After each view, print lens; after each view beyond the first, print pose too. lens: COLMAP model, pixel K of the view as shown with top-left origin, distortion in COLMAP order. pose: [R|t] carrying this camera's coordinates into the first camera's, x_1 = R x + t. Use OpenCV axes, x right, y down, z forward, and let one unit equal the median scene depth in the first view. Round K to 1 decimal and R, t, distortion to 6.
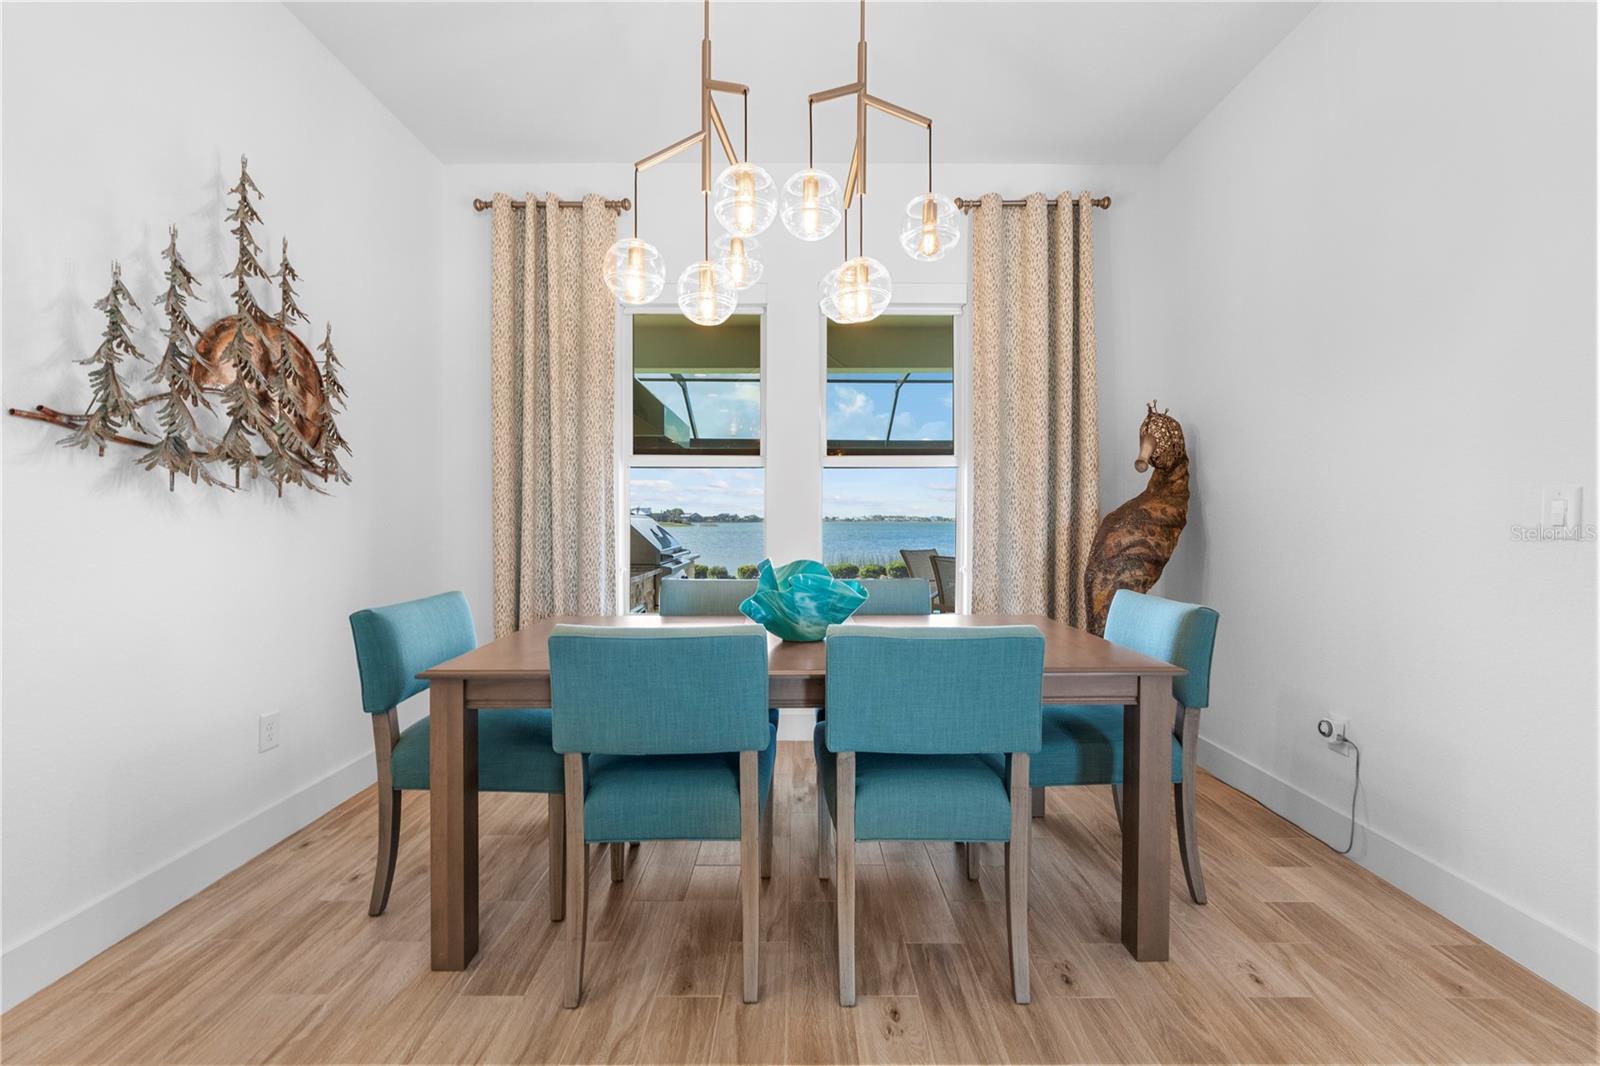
lens RADIAL K [[668.8, 0, 794.0], [0, 668.8, 523.9], [0, 0, 1]] dist [-0.010389, 0.000024]
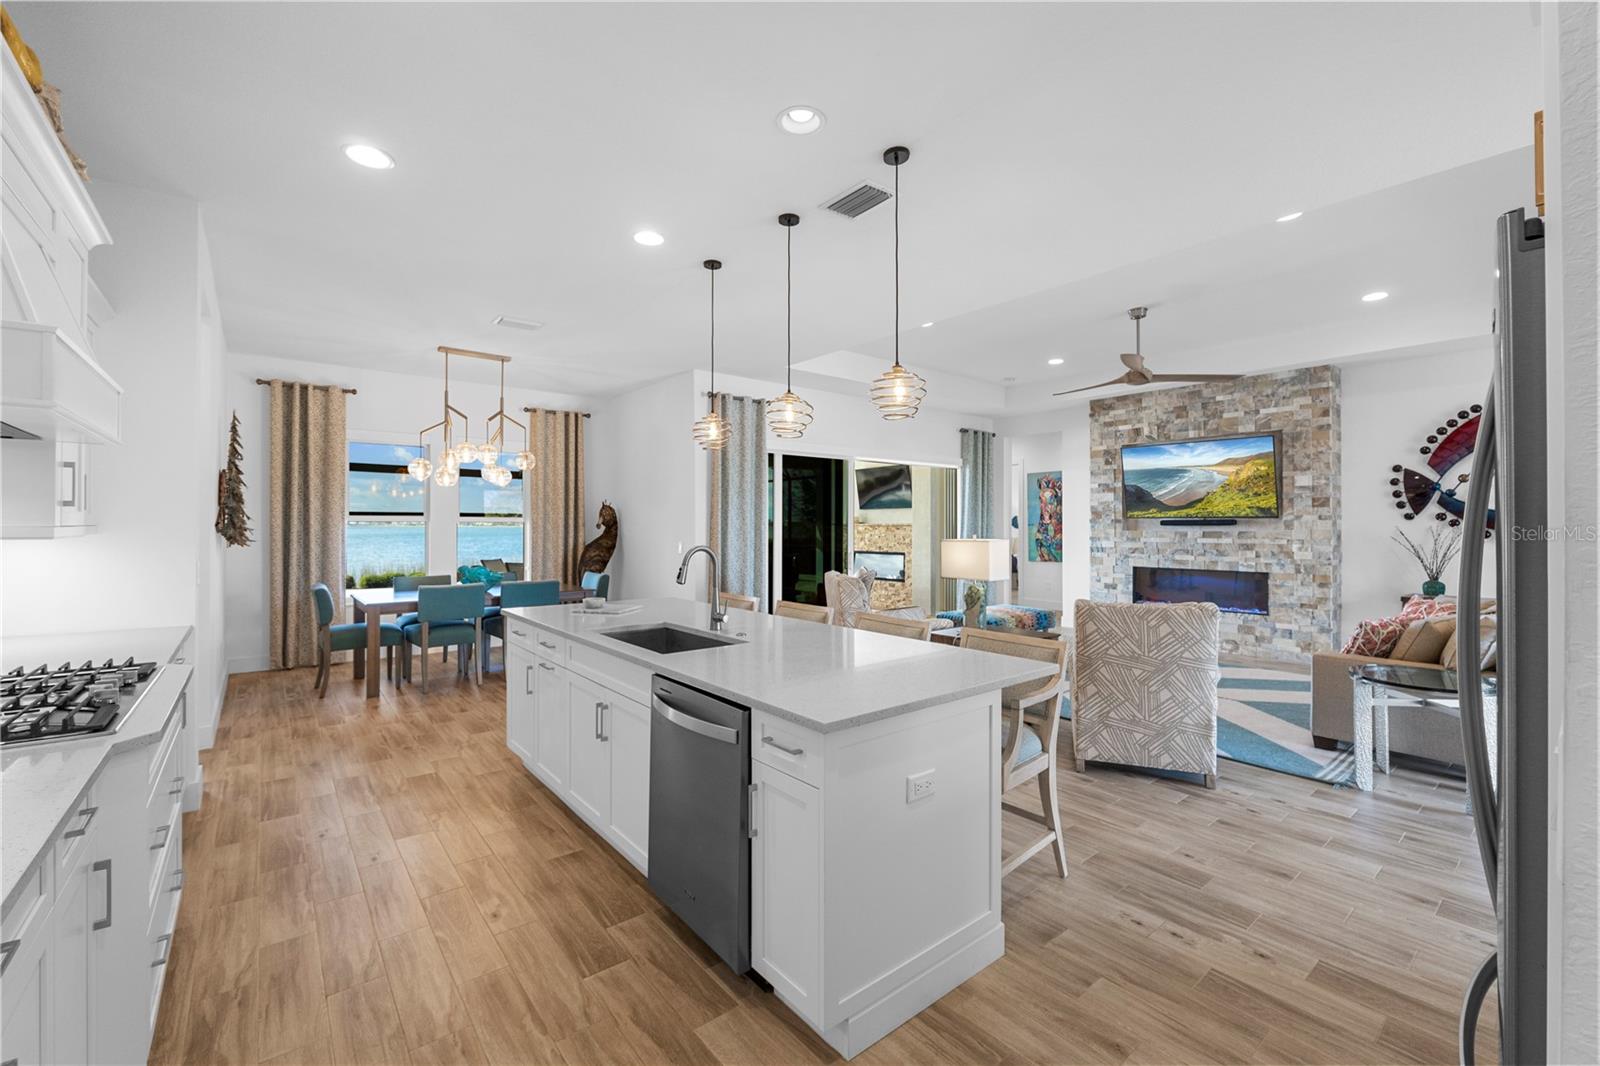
lens RADIAL K [[664.0, 0, 798.2], [0, 664.0, 522.4], [0, 0, 1]] dist [-0.009286, -0.000597]
pose [[0.772896, 0.004859, 0.634514, -0.735915], [-0.000026, 0.999971, -0.007626, -0.111392], [-0.634532, 0.005878, 0.772874, -2.100399]]
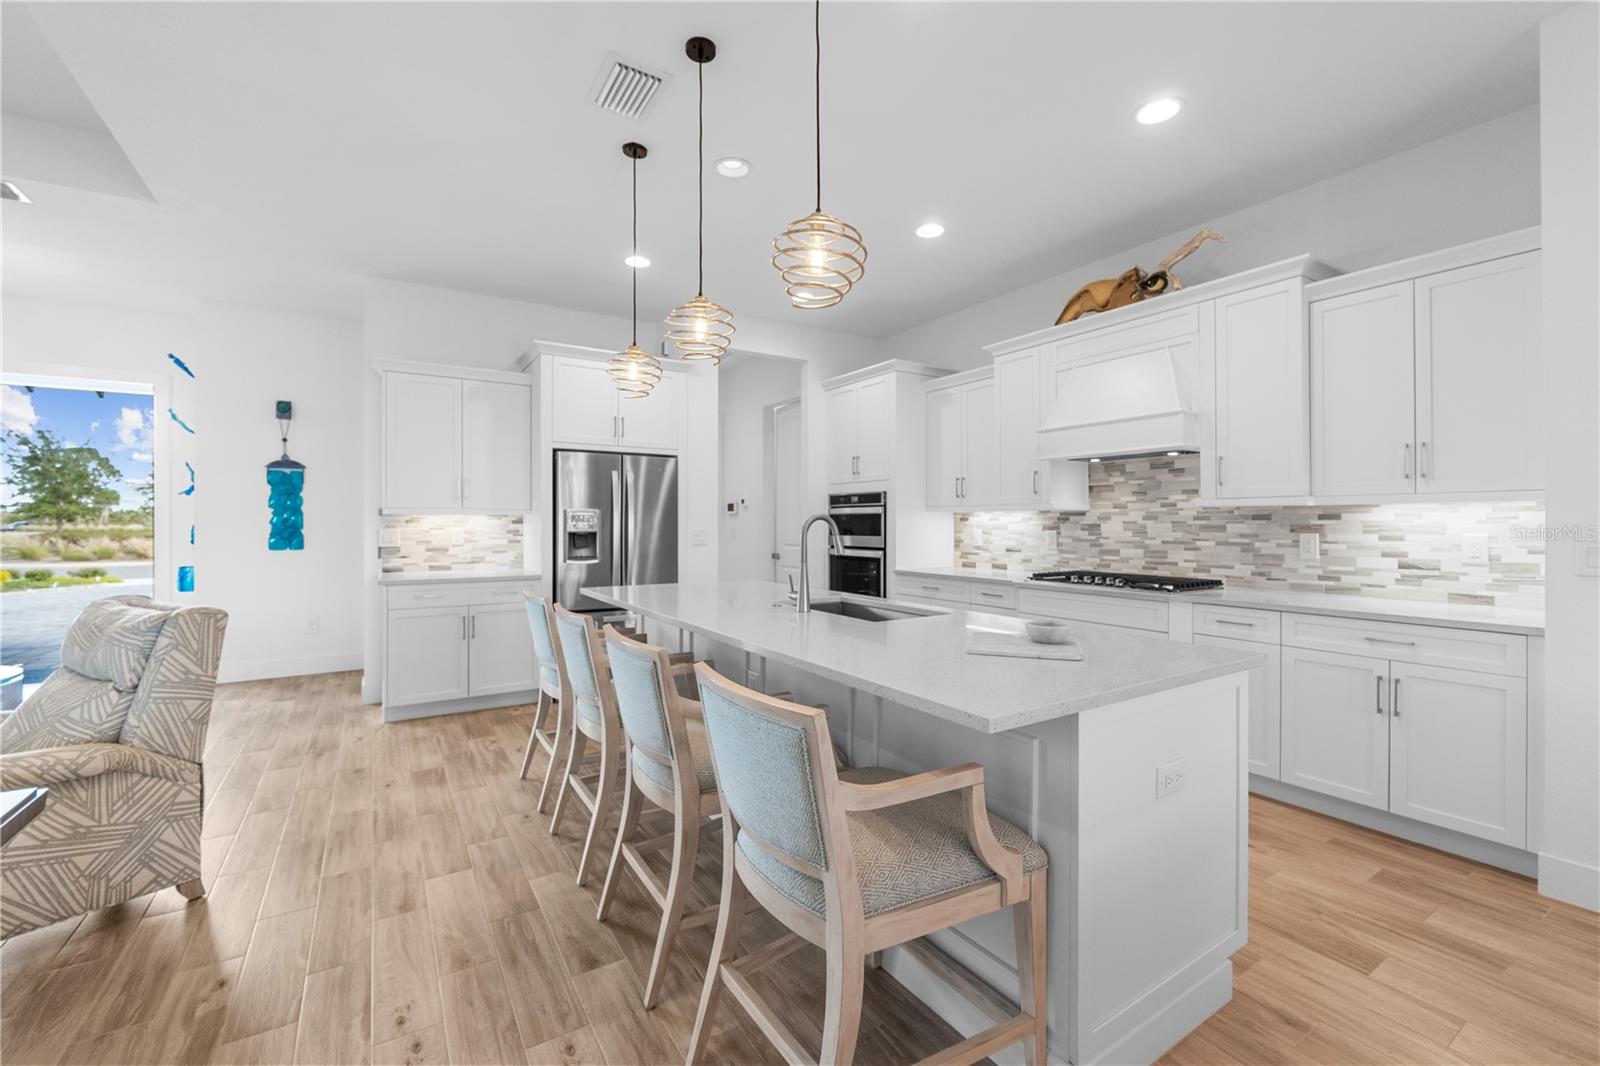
lens RADIAL K [[668.8, 0, 794.0], [0, 668.8, 523.9], [0, 0, 1]] dist [-0.010389, 0.000024]
pose [[-0.839637, 0.000641, -0.543148, 0.696786], [-0.000994, 0.999996, 0.002717, -0.058532], [0.543148, 0.002821, -0.839633, 0.113292]]
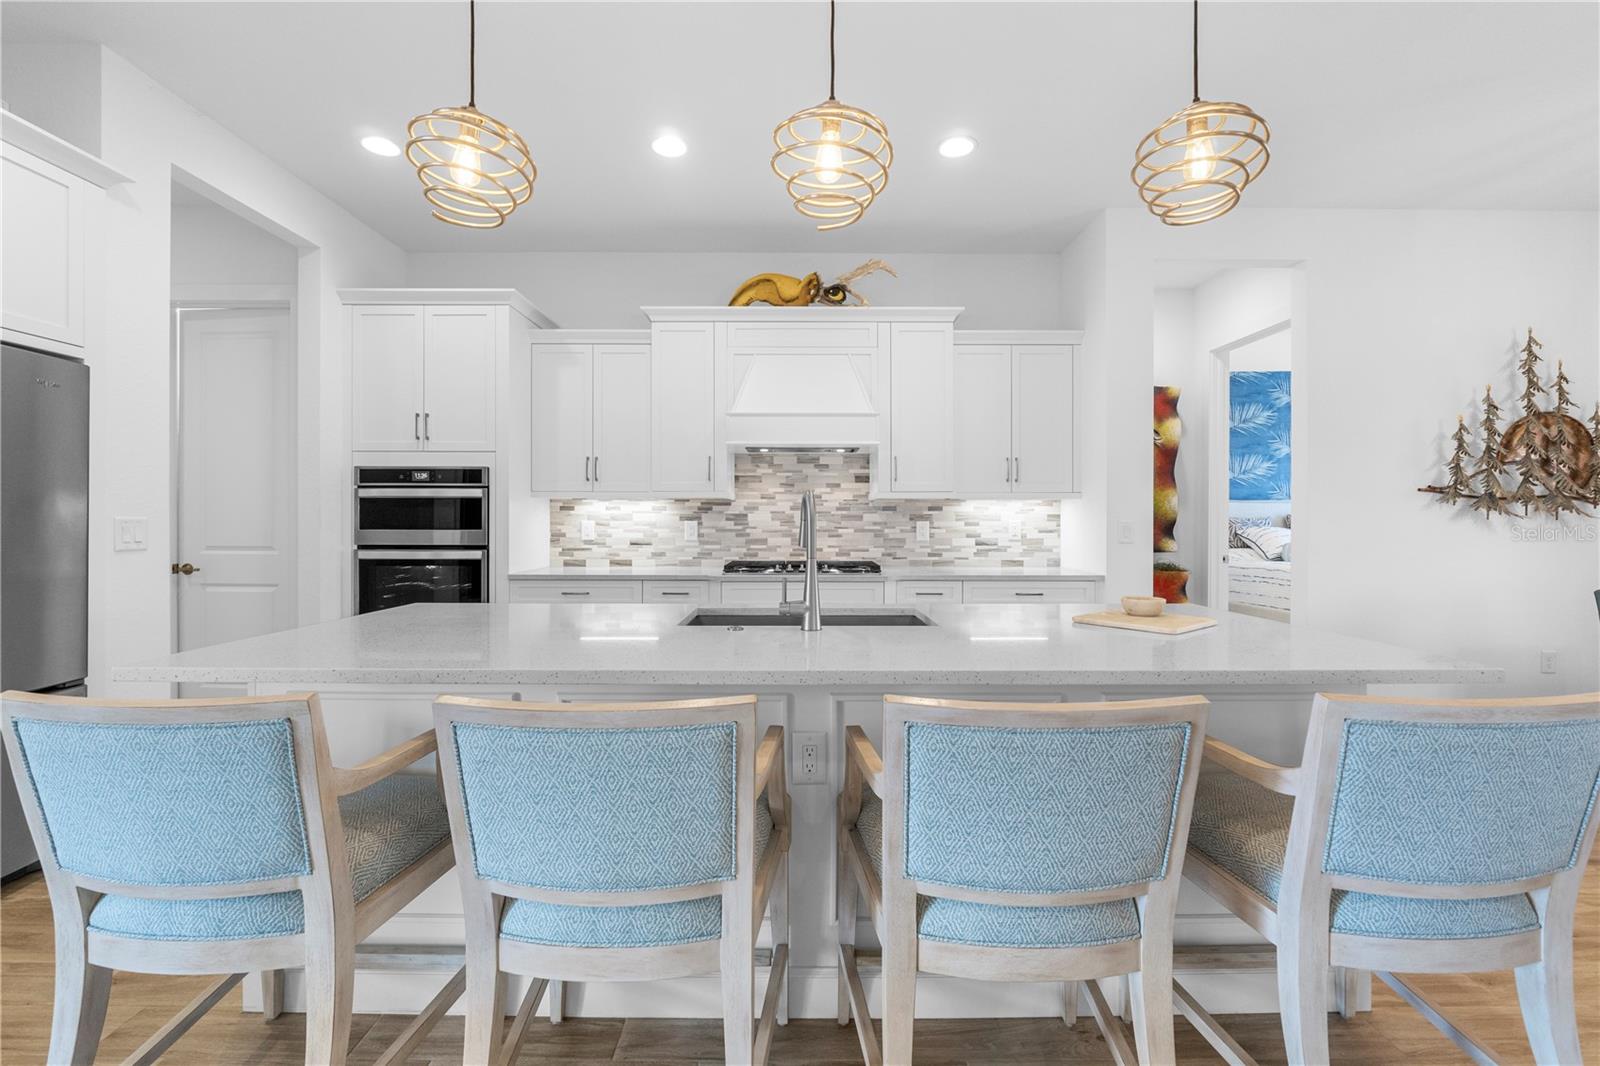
lens RADIAL K [[667.1, 0, 801.5], [0, 667.1, 523.1], [0, 0, 1]] dist [-0.009498, -0.000071]
pose [[0.011968, 0.002128, -0.999926, 0.862717], [-0.003174, 0.999993, 0.002090, -0.031077], [0.999923, 0.003148, 0.011975, -0.918341]]
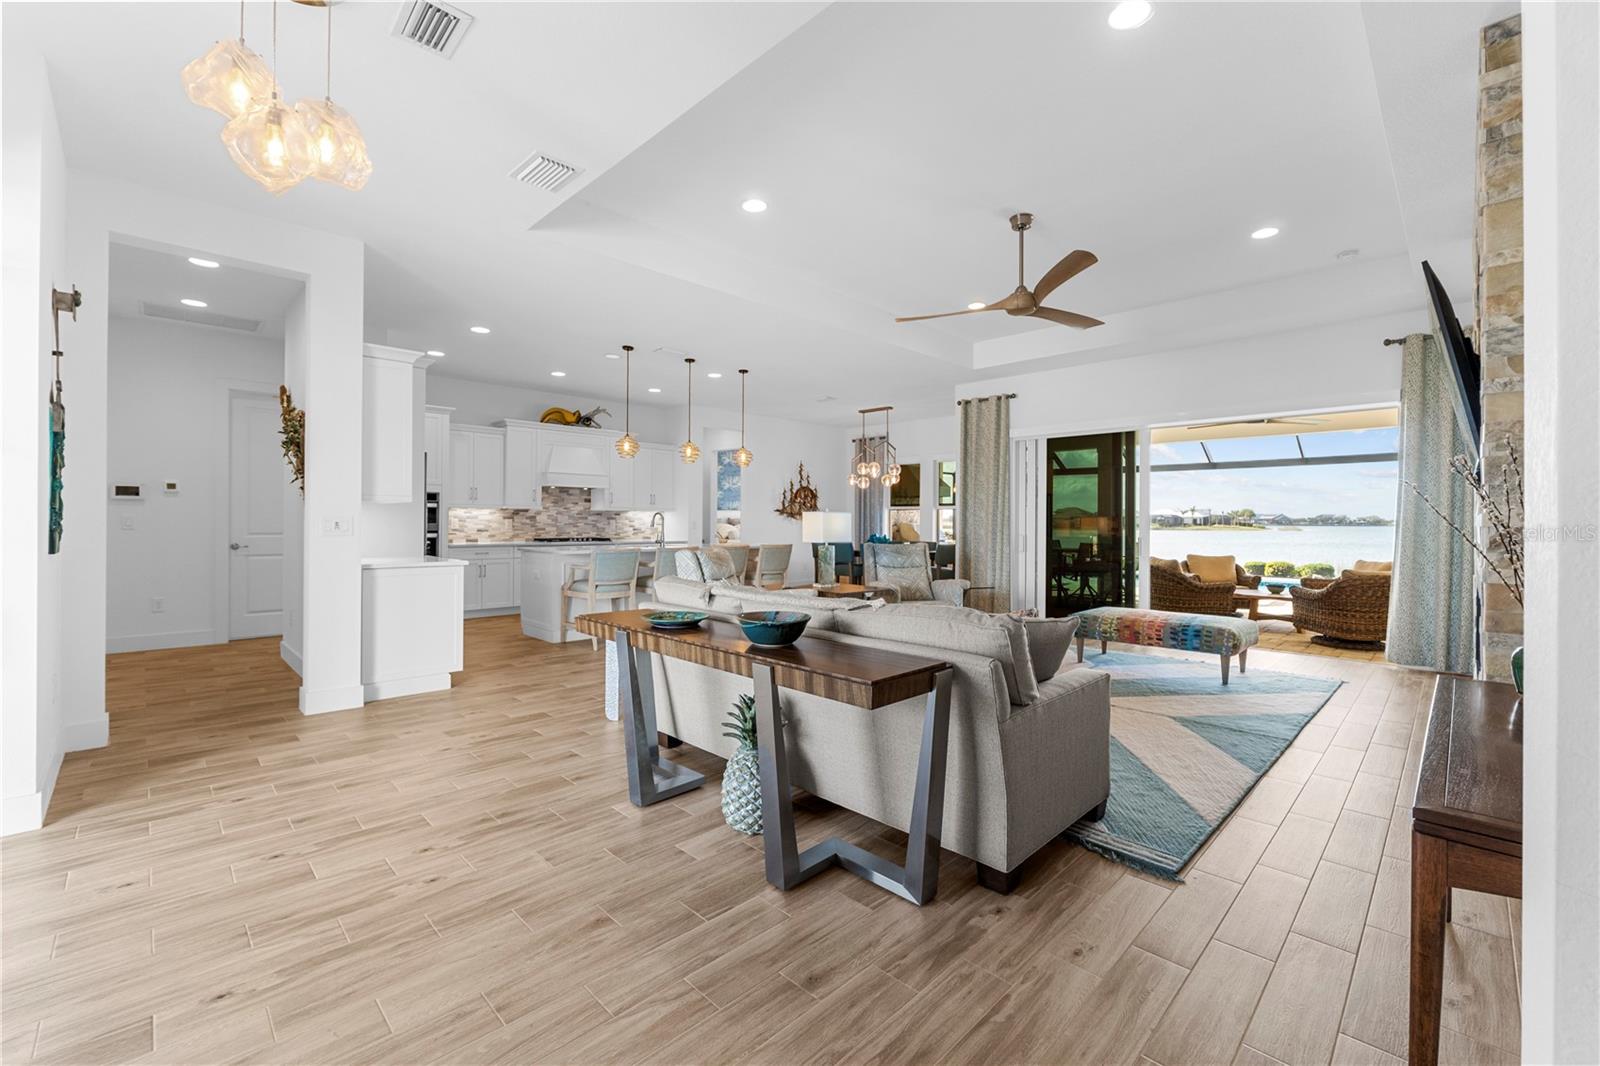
lens RADIAL K [[664.0, 0, 798.2], [0, 664.0, 522.4], [0, 0, 1]] dist [-0.009286, -0.000597]
pose [[0.710500, 0.006050, -0.703672, 2.959090], [-0.008723, 0.999962, -0.000210, -0.027197], [0.703644, 0.006288, 0.710525, -2.859288]]
